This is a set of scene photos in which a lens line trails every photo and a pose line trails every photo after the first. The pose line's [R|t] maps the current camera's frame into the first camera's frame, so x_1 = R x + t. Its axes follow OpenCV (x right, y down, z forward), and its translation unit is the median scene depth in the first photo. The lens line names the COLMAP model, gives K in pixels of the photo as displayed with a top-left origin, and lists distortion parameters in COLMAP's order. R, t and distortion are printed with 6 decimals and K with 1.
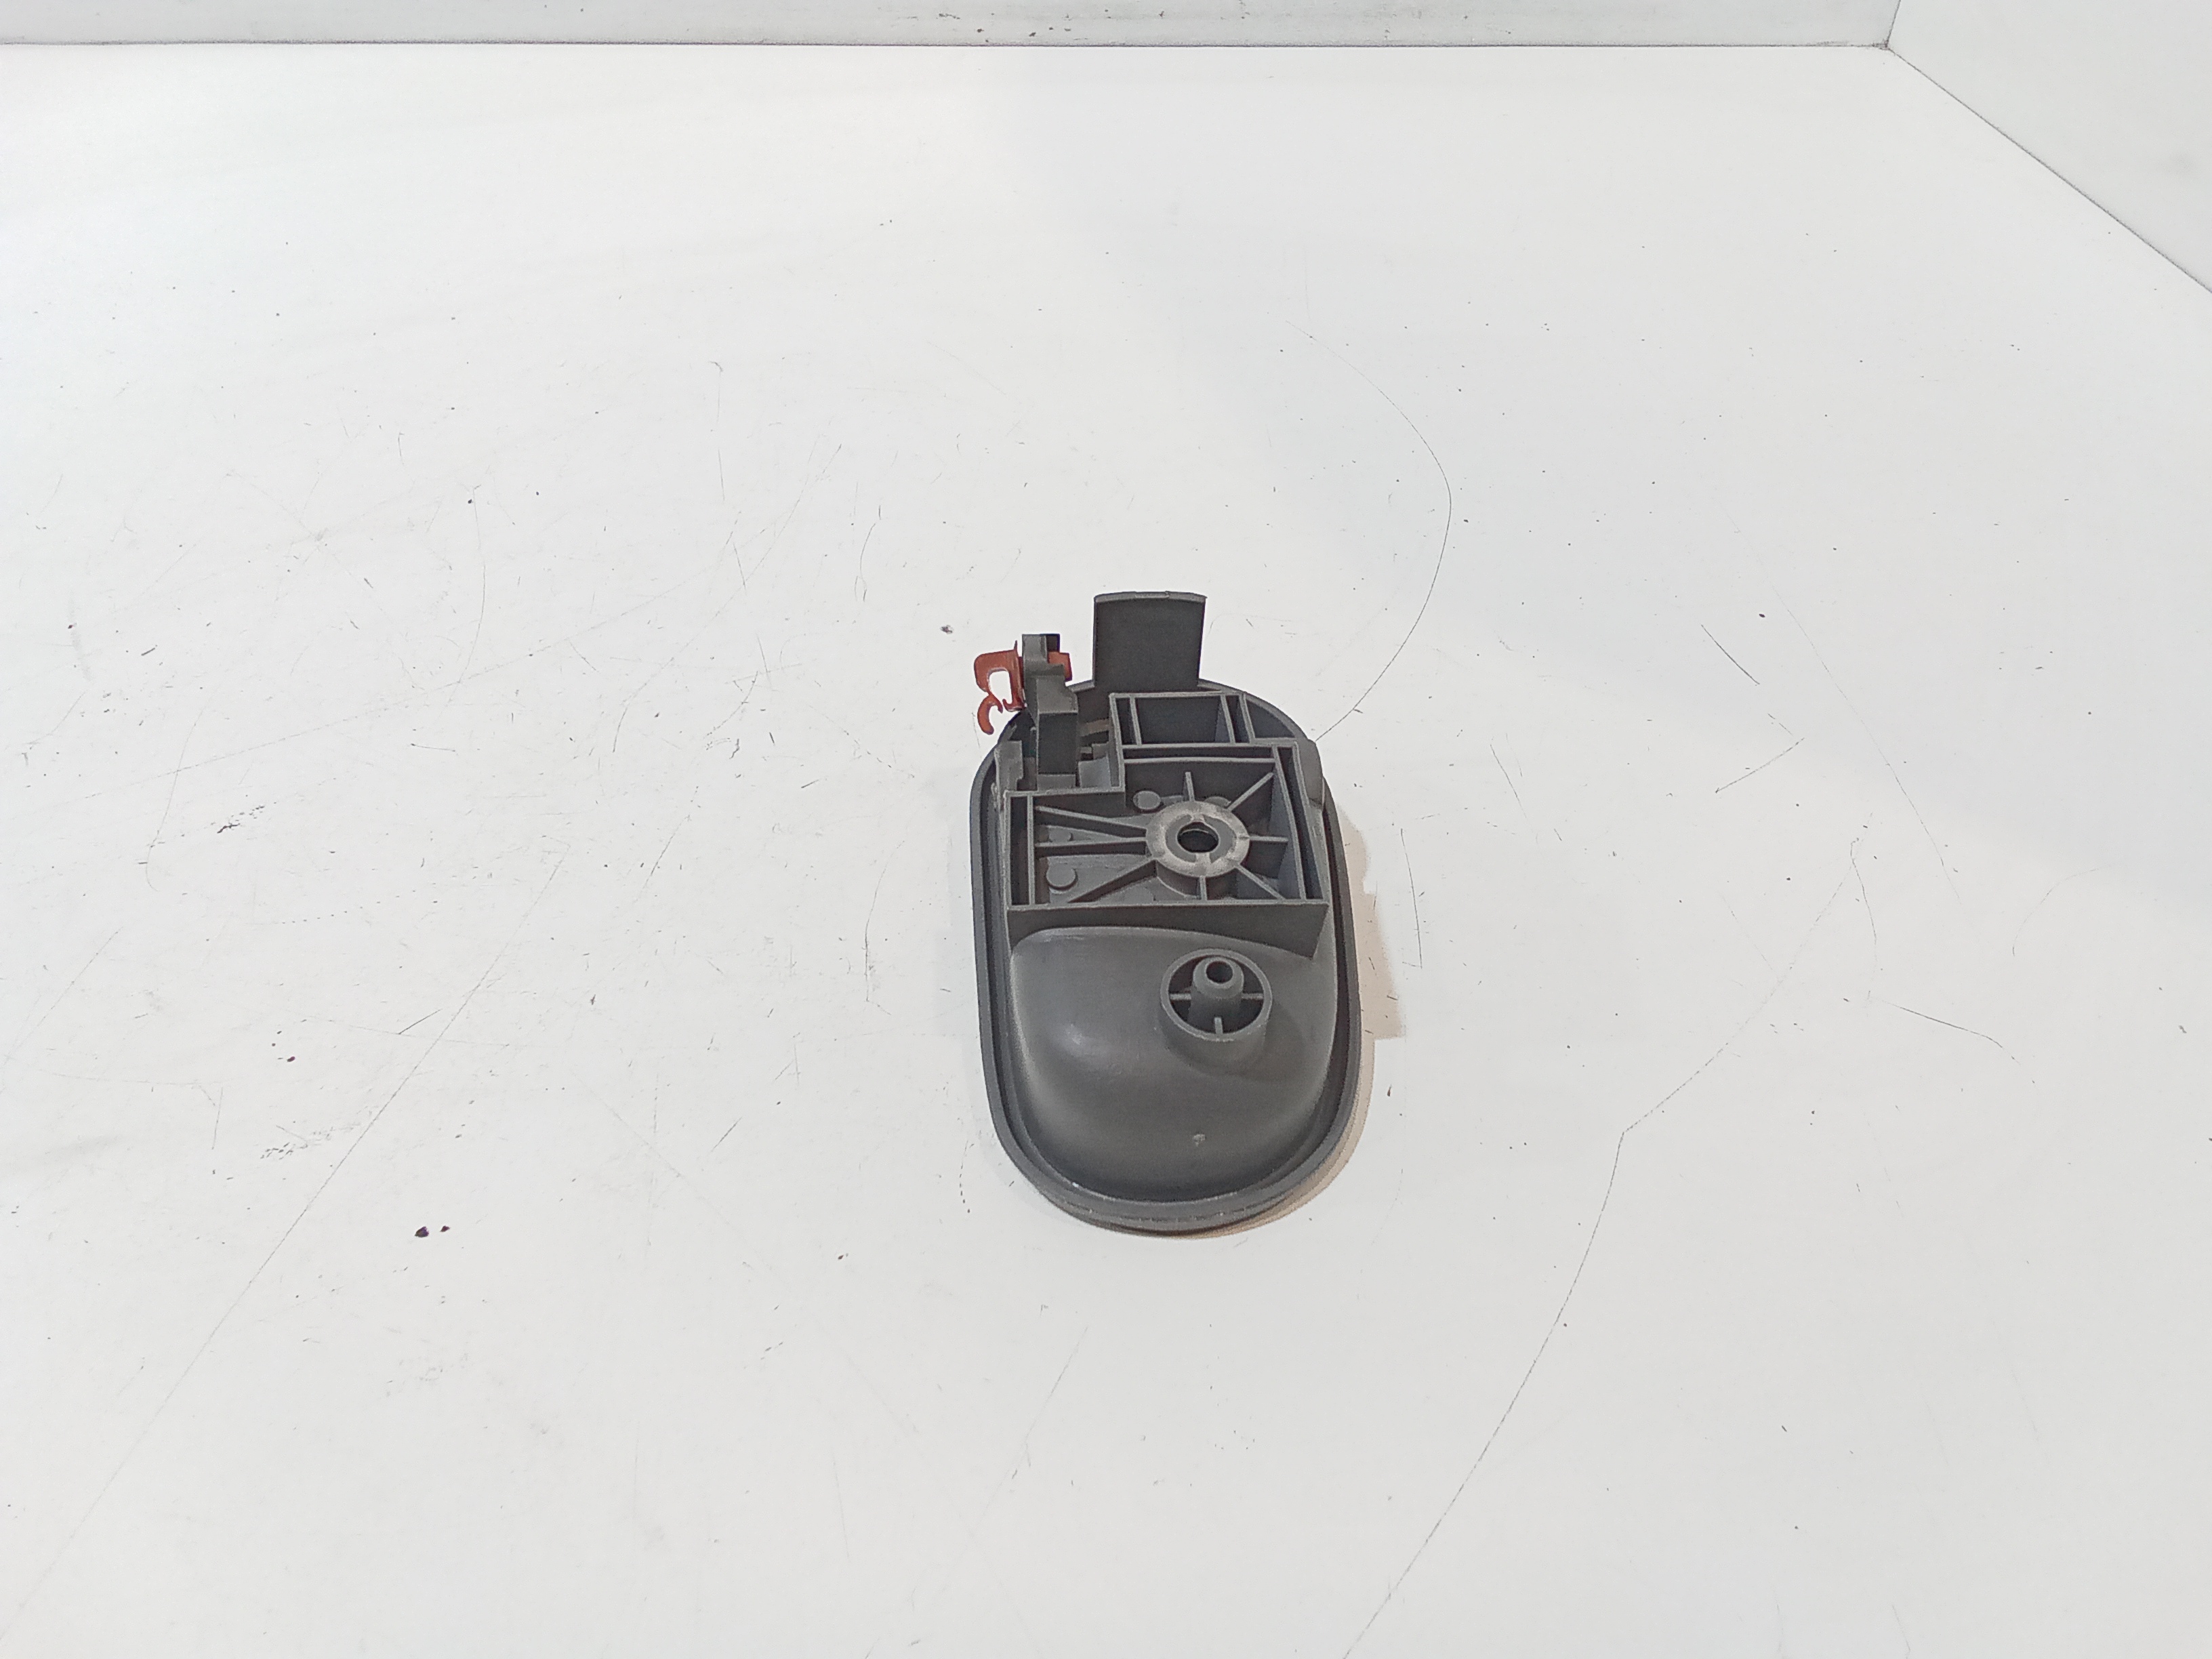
lens RADIAL K [[1554.3, 0, 1106.0], [0, 1554.3, 829.5], [0, 0, 1]] dist [0.056709, -0.084257]
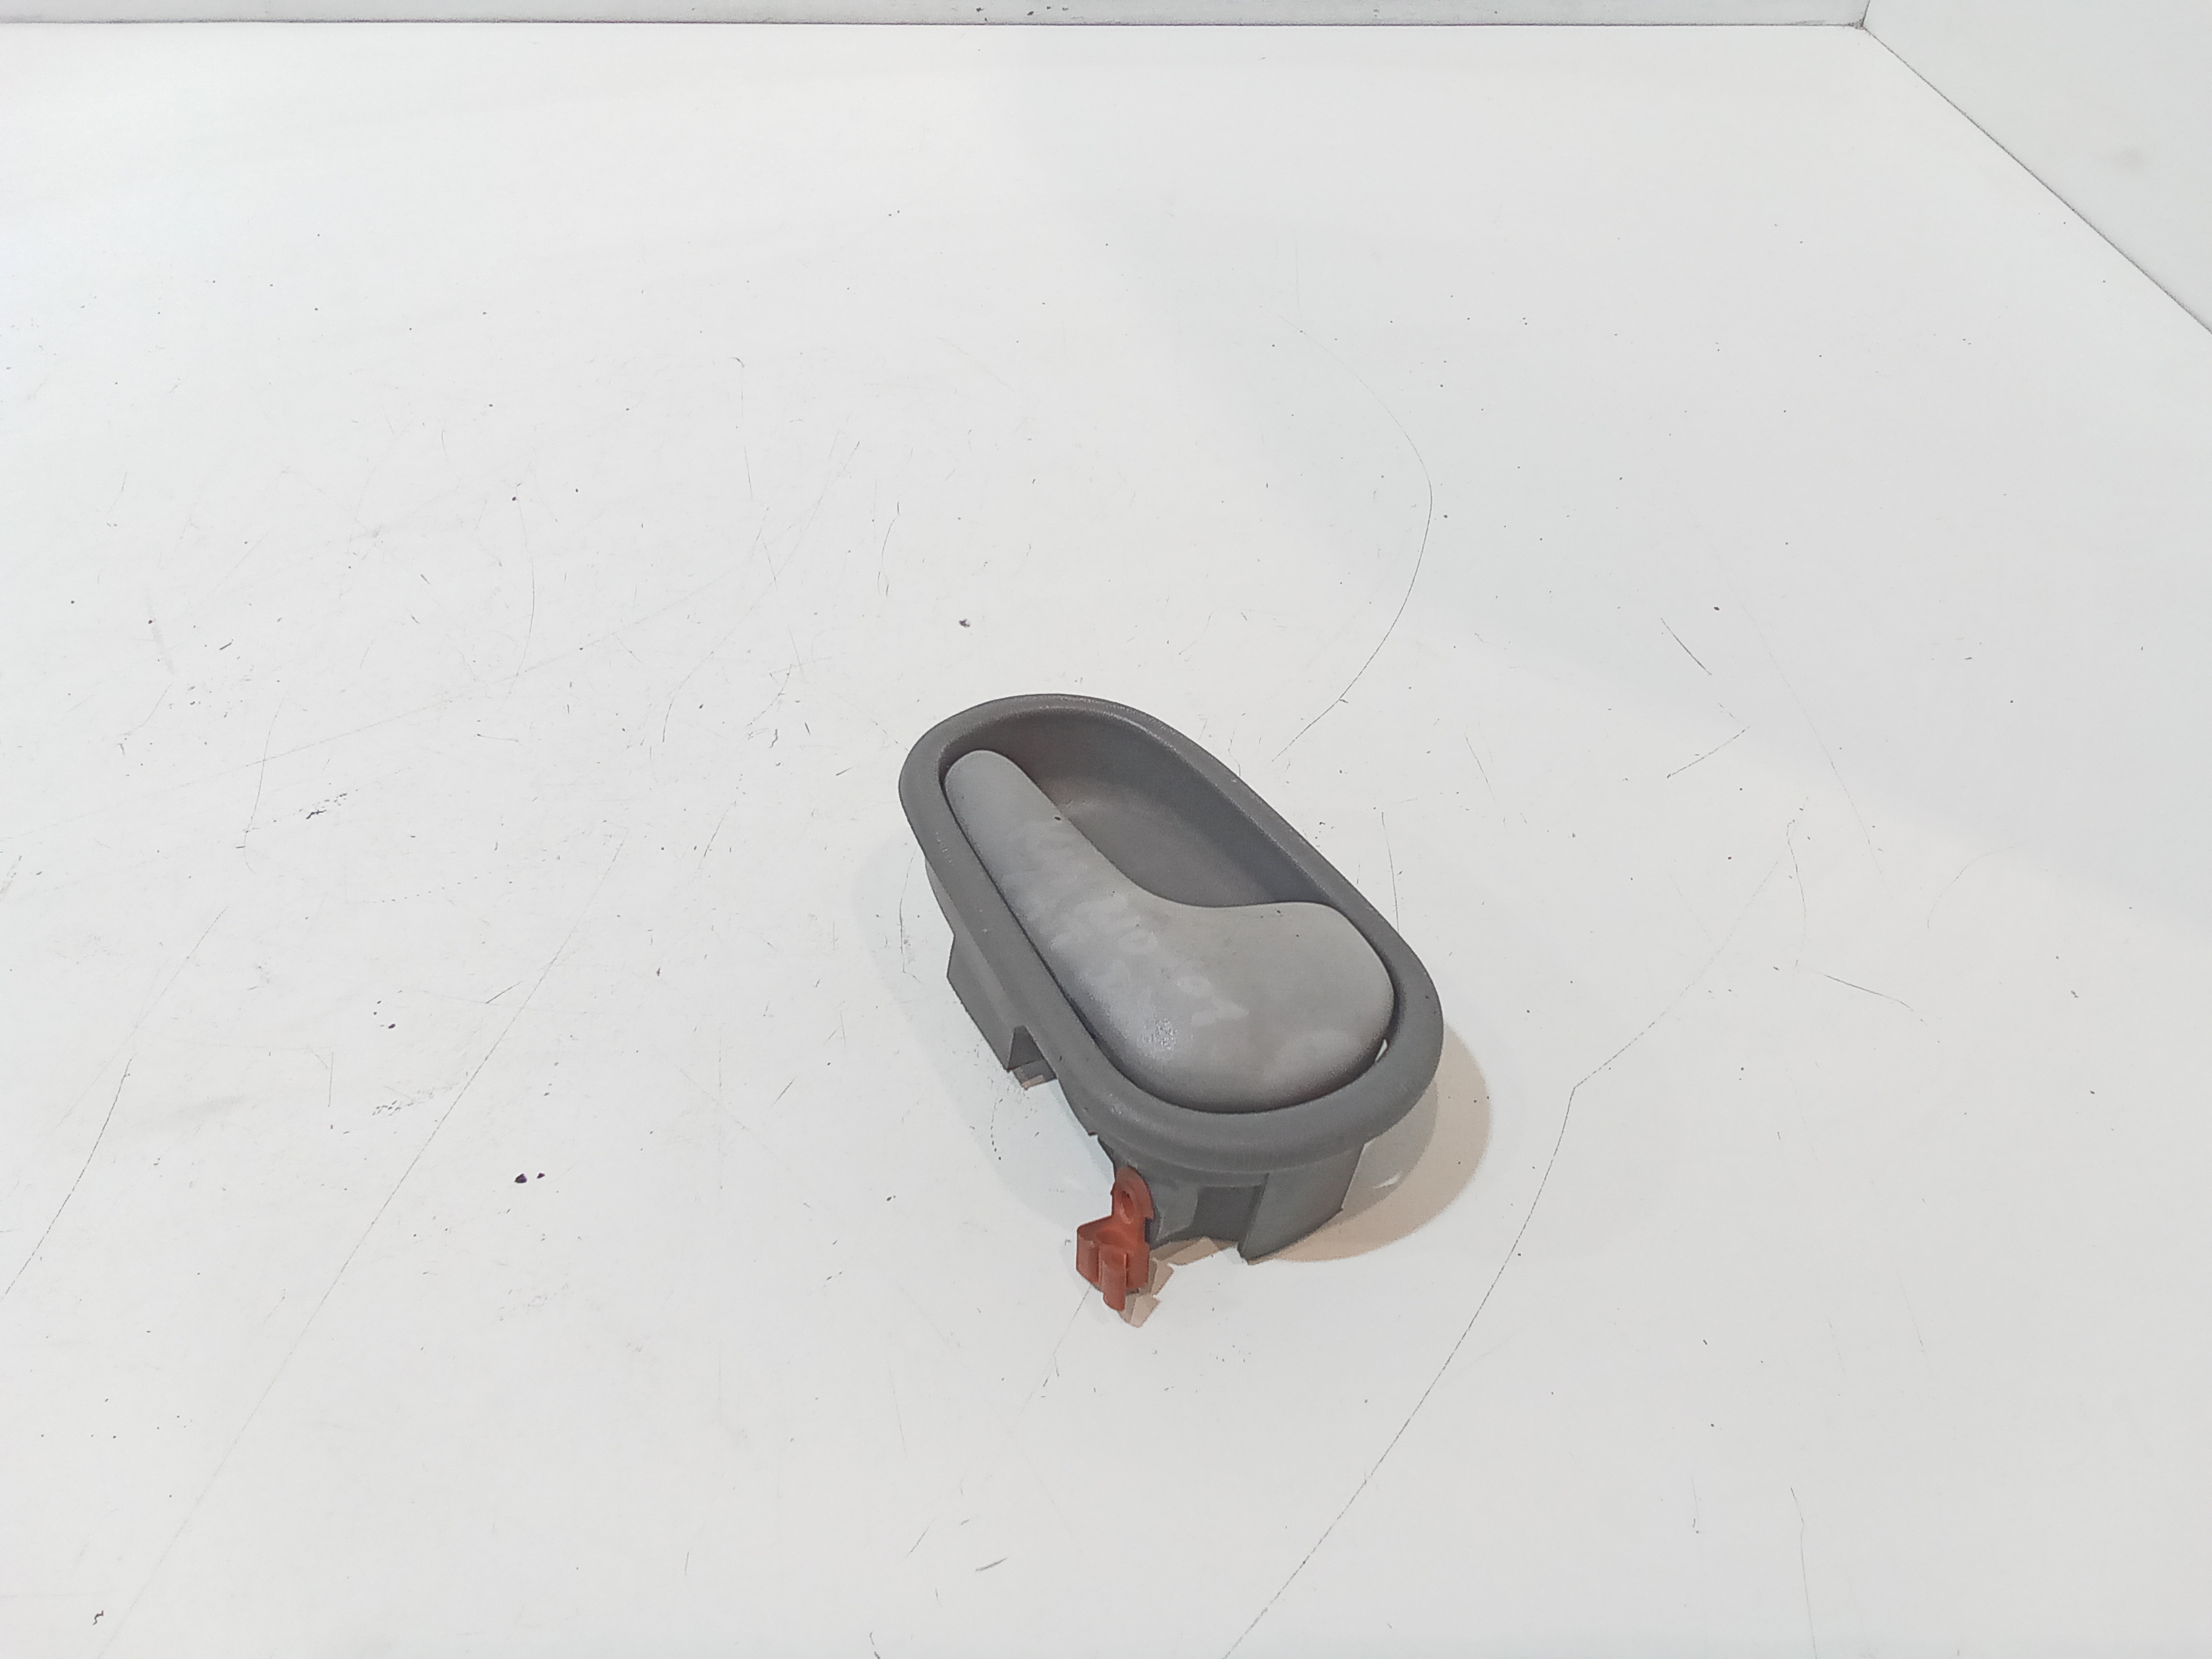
lens RADIAL K [[1554.3, 0, 1106.0], [0, 1554.3, 829.5], [0, 0, 1]] dist [0.056709, -0.084257]
pose [[0.999974, -0.002482, 0.006701, -0.012647], [0.002231, 0.999307, 0.037155, -0.027931], [-0.006789, -0.037139, 0.999287, -0.095436]]
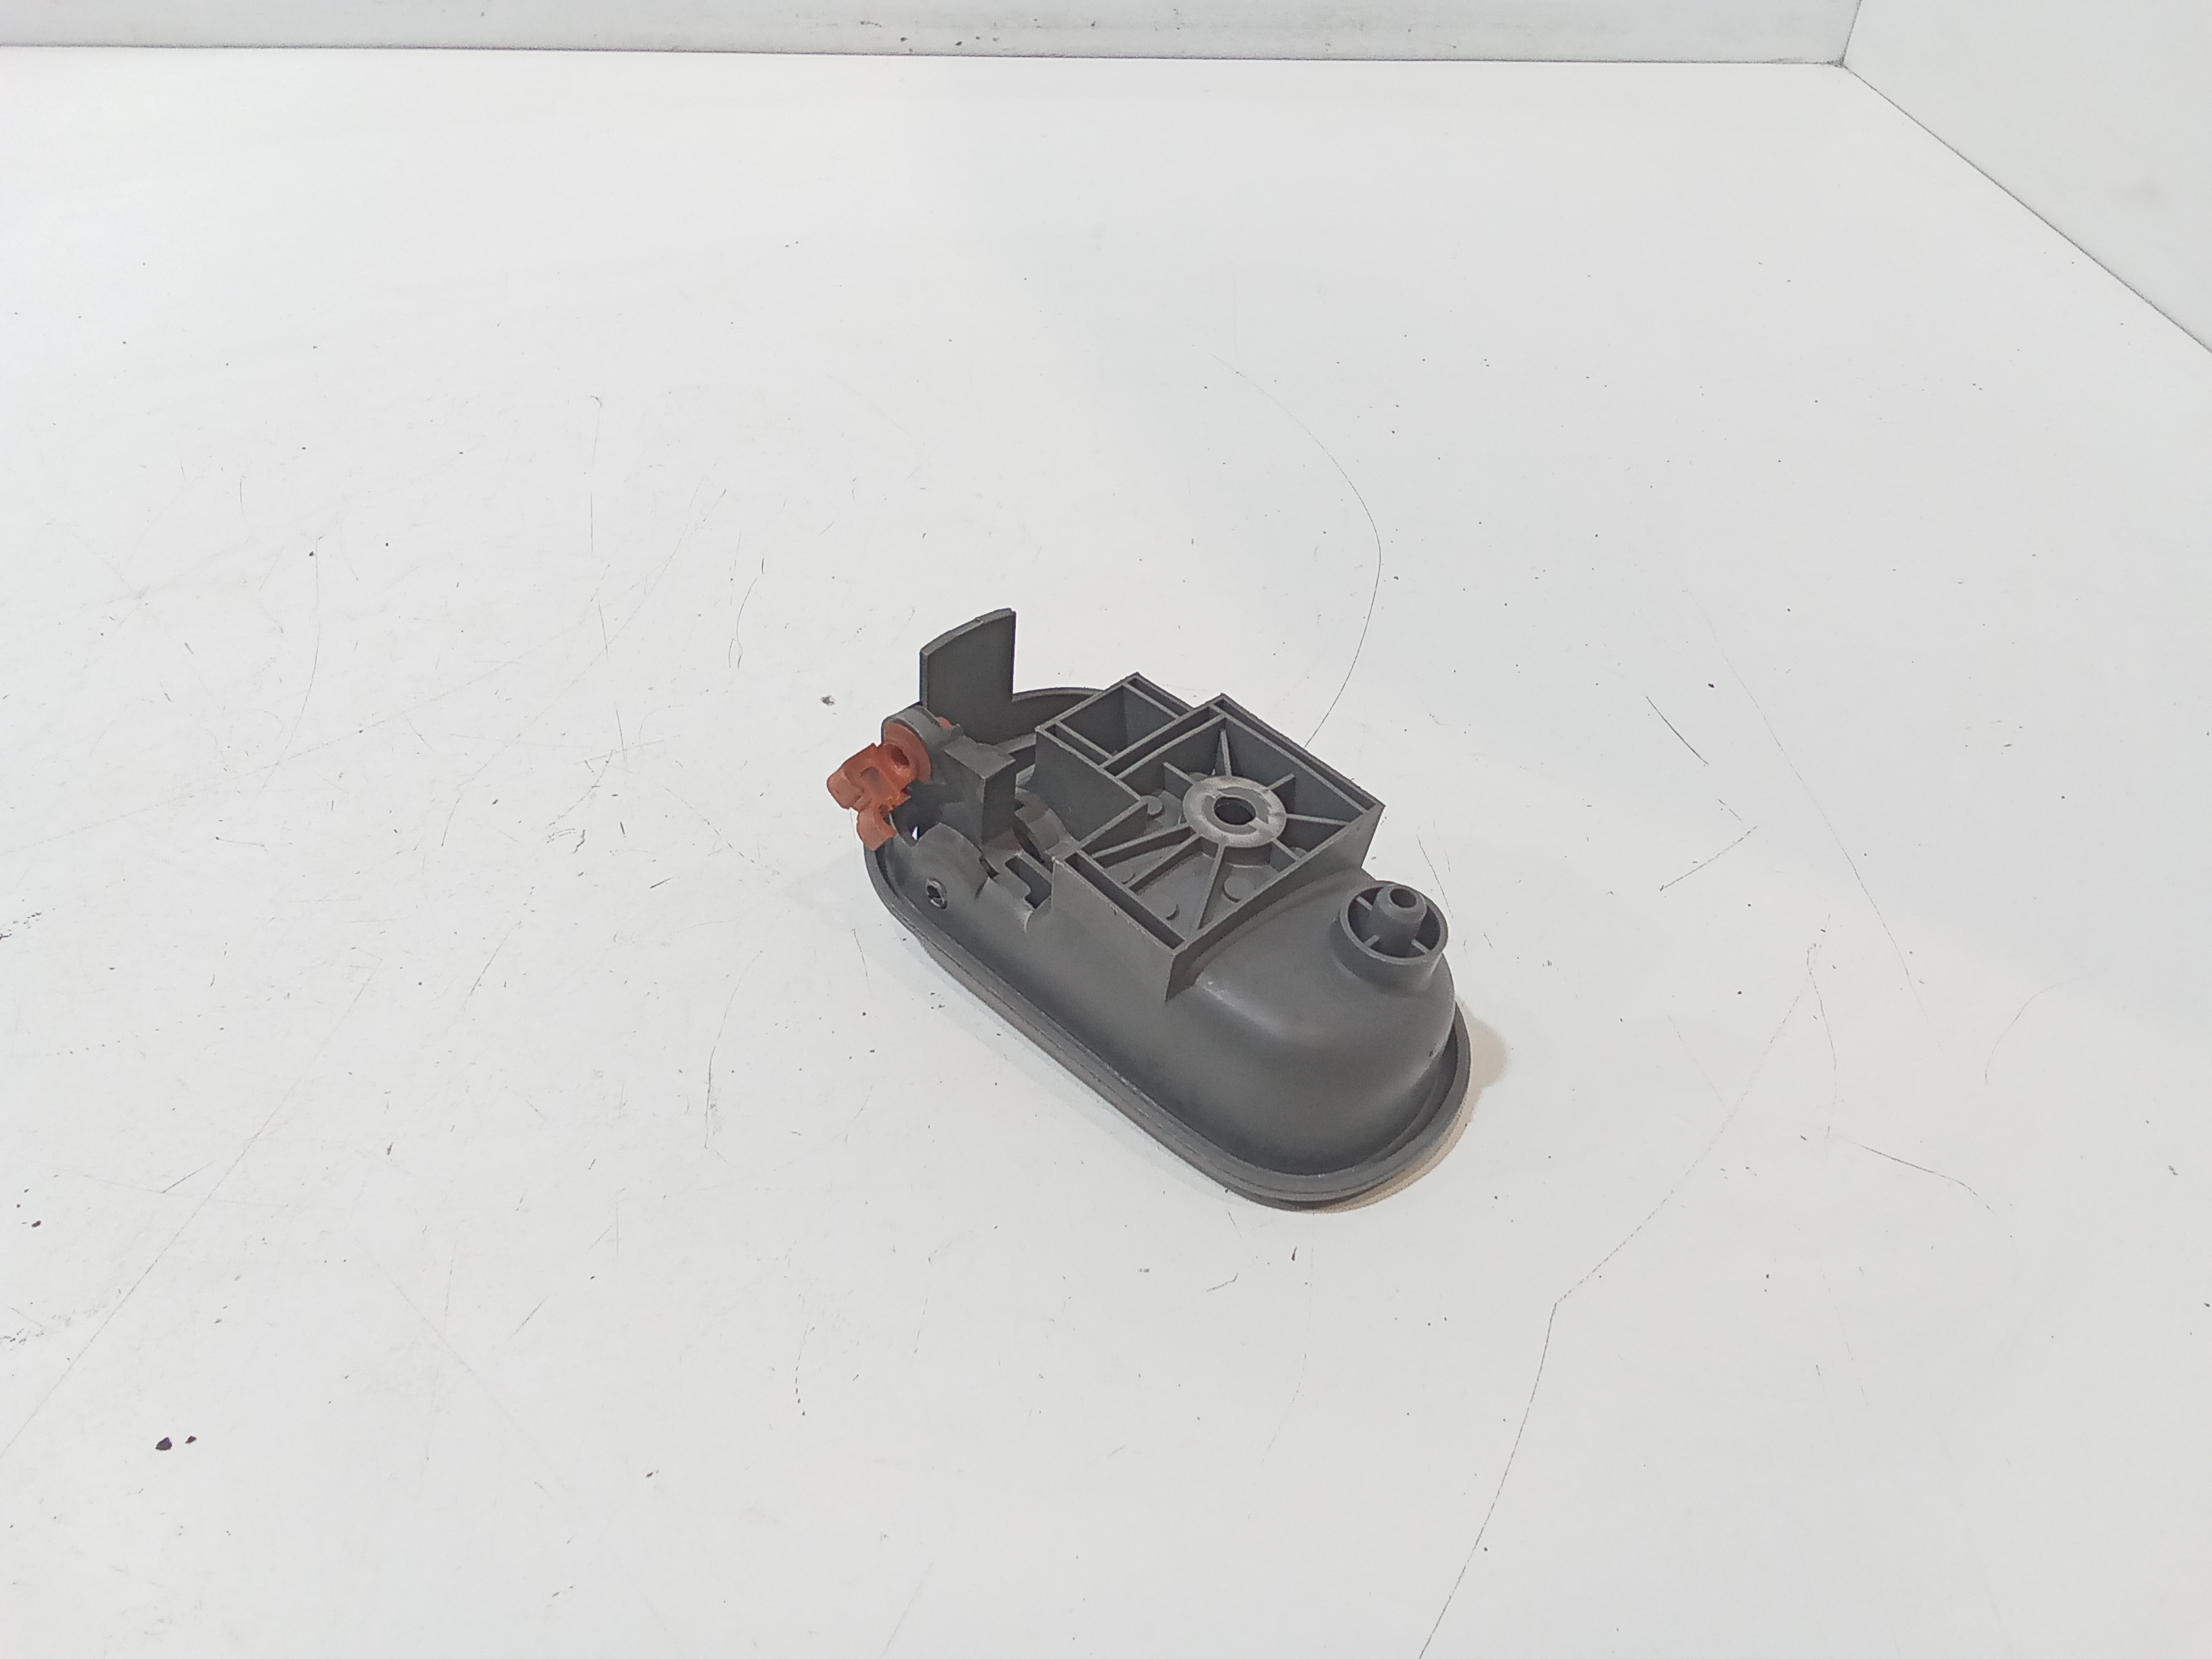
lens RADIAL K [[1554.3, 0, 1106.0], [0, 1554.3, 829.5], [0, 0, 1]] dist [0.056709, -0.084257]
pose [[0.999734, -0.002069, 0.022964, 0.044265], [0.002118, 0.999995, -0.002124, -0.056110], [-0.022959, 0.002173, 0.999734, 0.093694]]
